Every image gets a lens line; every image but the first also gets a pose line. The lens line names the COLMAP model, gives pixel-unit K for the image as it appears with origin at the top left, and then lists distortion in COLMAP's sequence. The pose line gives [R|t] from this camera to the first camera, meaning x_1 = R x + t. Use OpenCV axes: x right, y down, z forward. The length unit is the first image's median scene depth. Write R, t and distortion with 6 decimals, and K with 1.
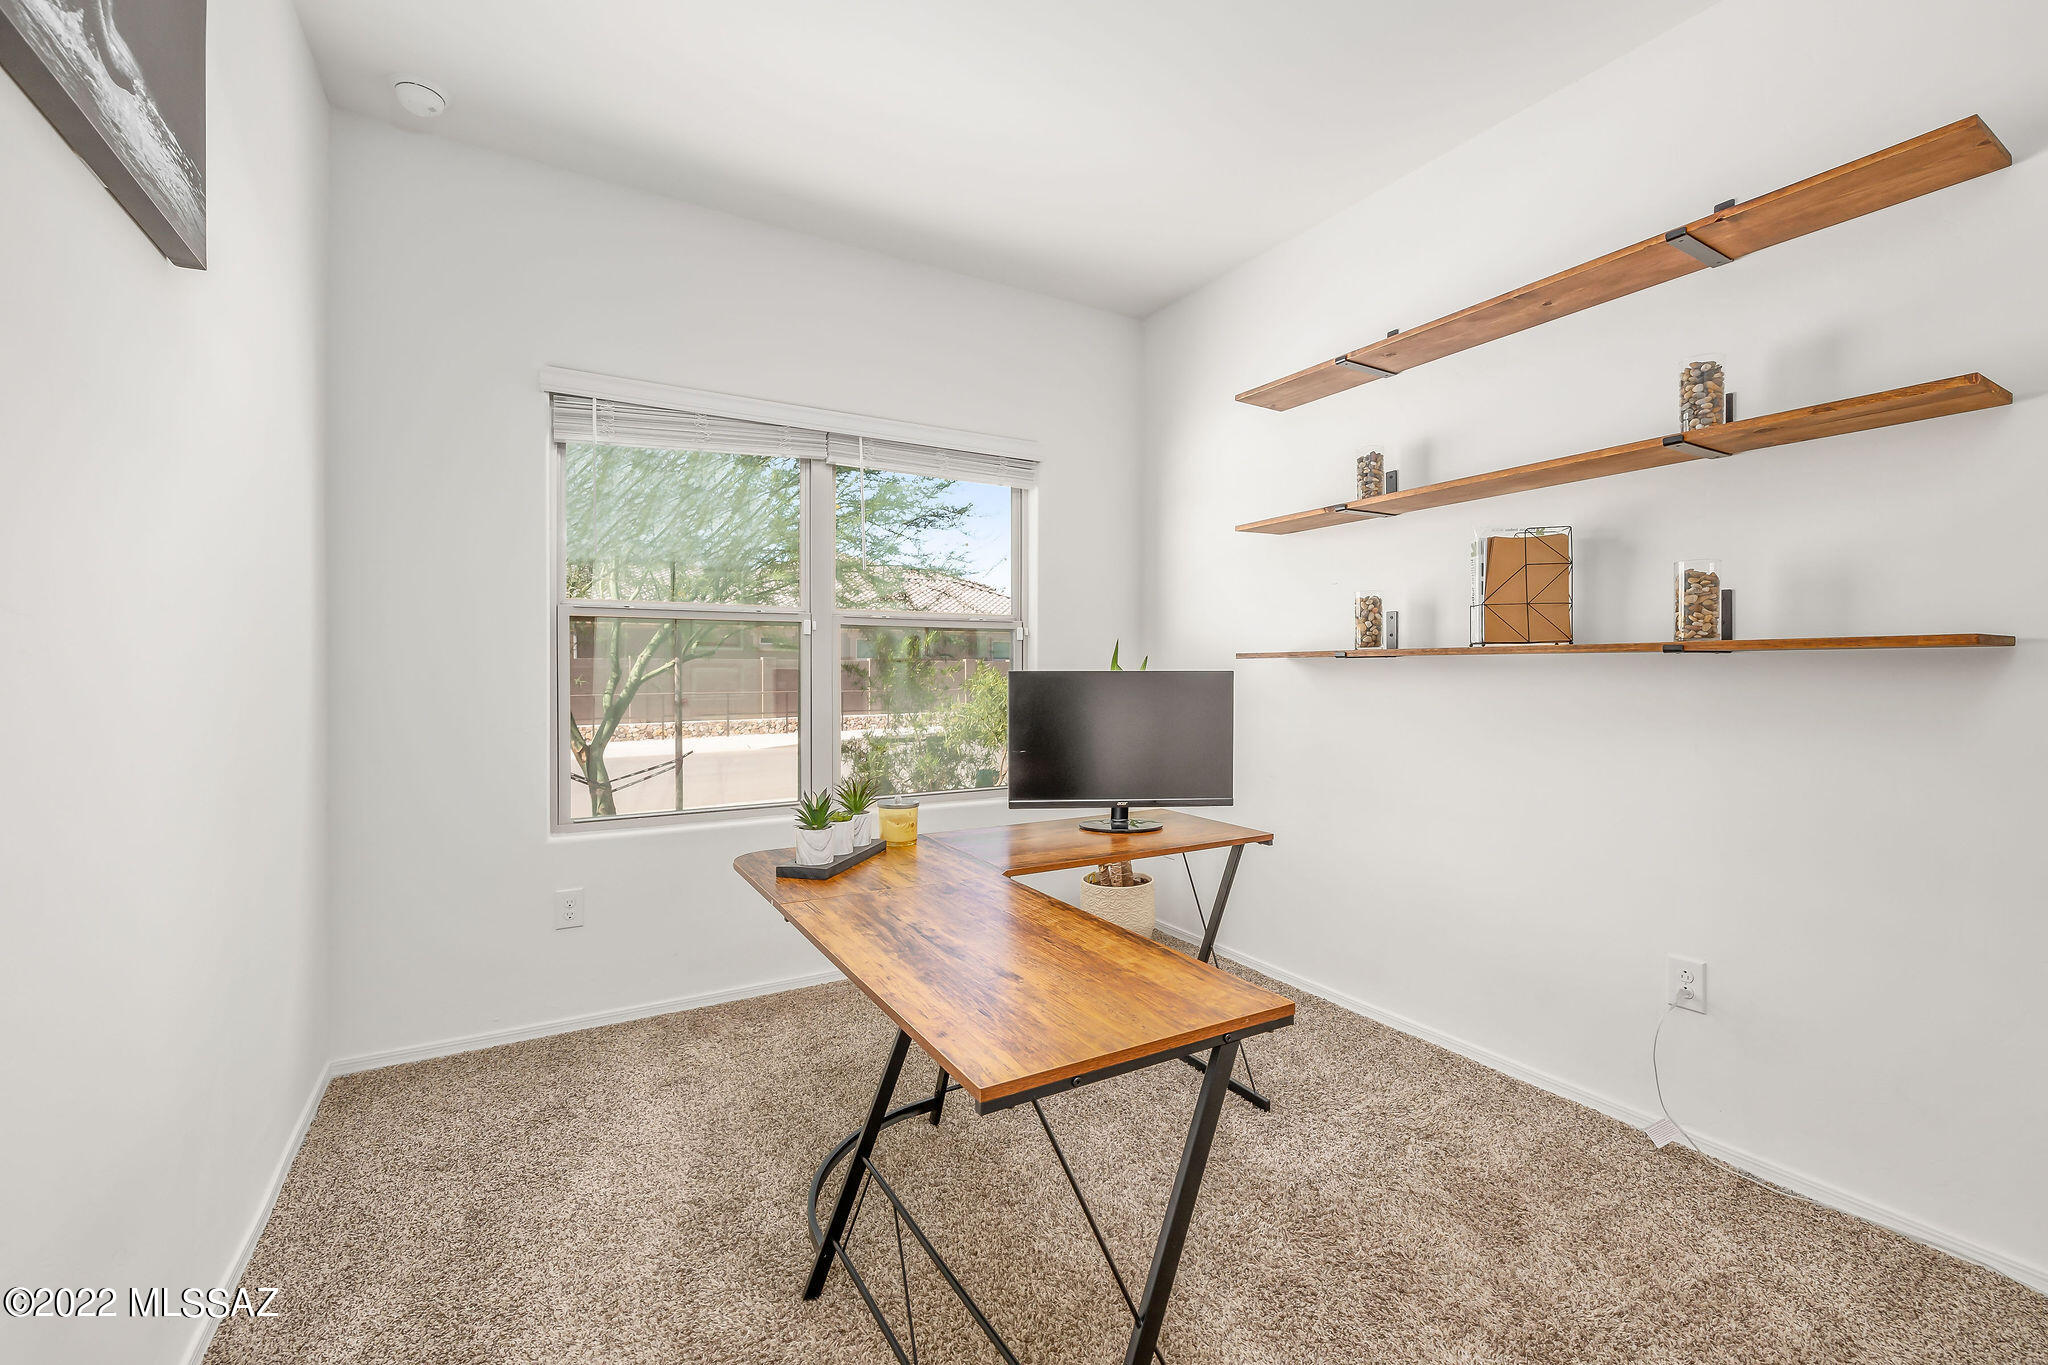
lens RADIAL K [[858.9, 0, 1034.8], [0, 858.9, 671.3], [0, 0, 1]] dist [-0.002377, -0.000056]
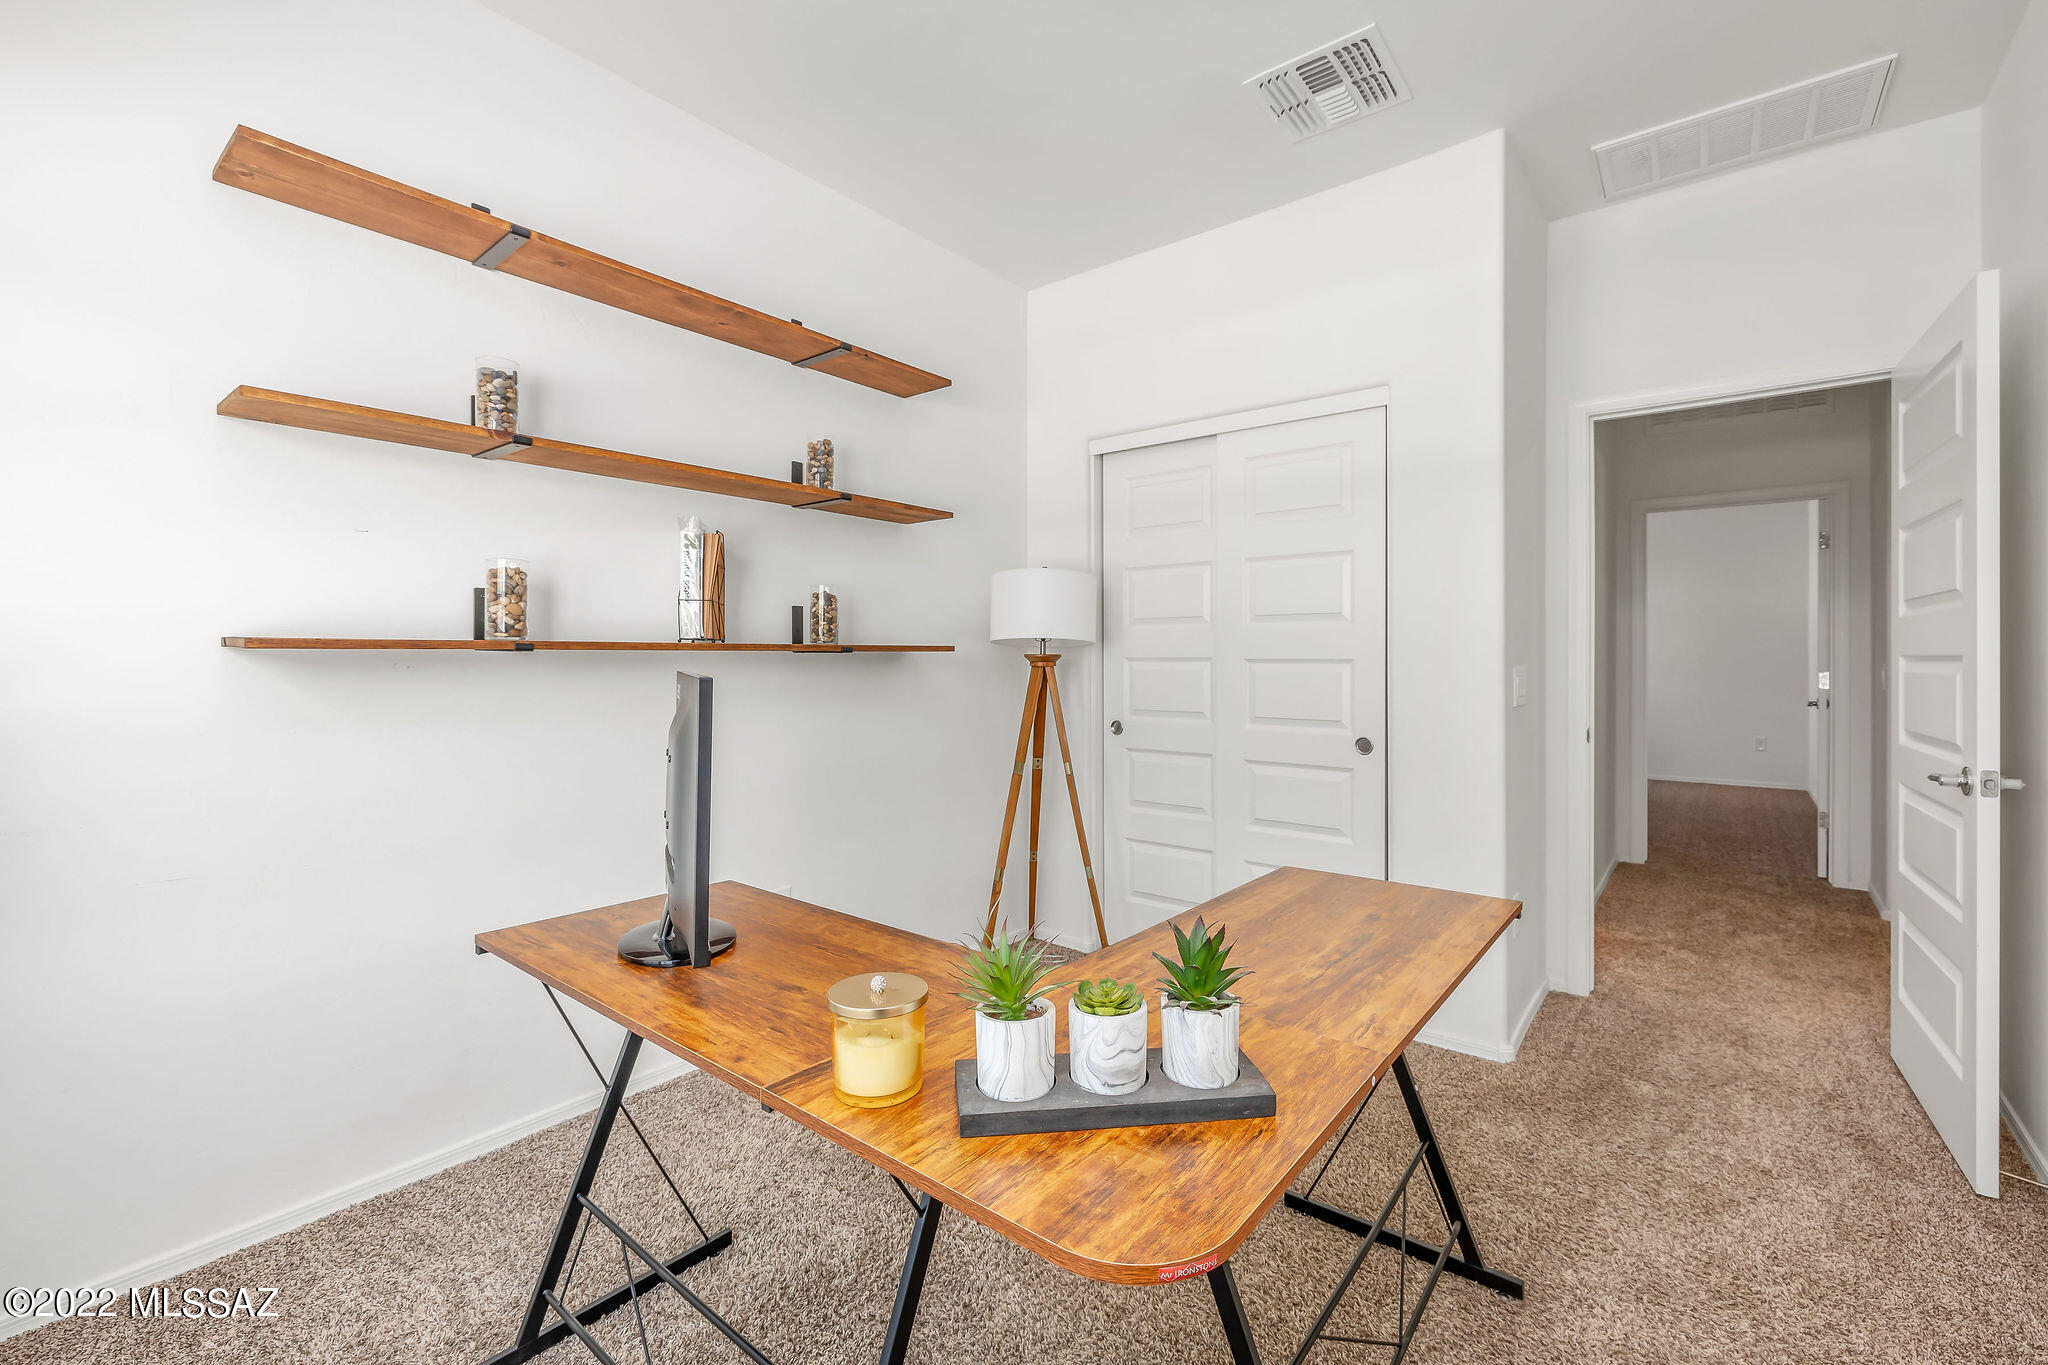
lens RADIAL K [[858.9, 0, 1034.8], [0, 858.9, 671.3], [0, 0, 1]] dist [-0.002377, -0.000056]
pose [[-0.344716, -0.012811, 0.938620, -0.816585], [0.003069, 0.999886, 0.014774, -0.015322], [-0.938702, 0.007973, -0.344638, 1.509092]]
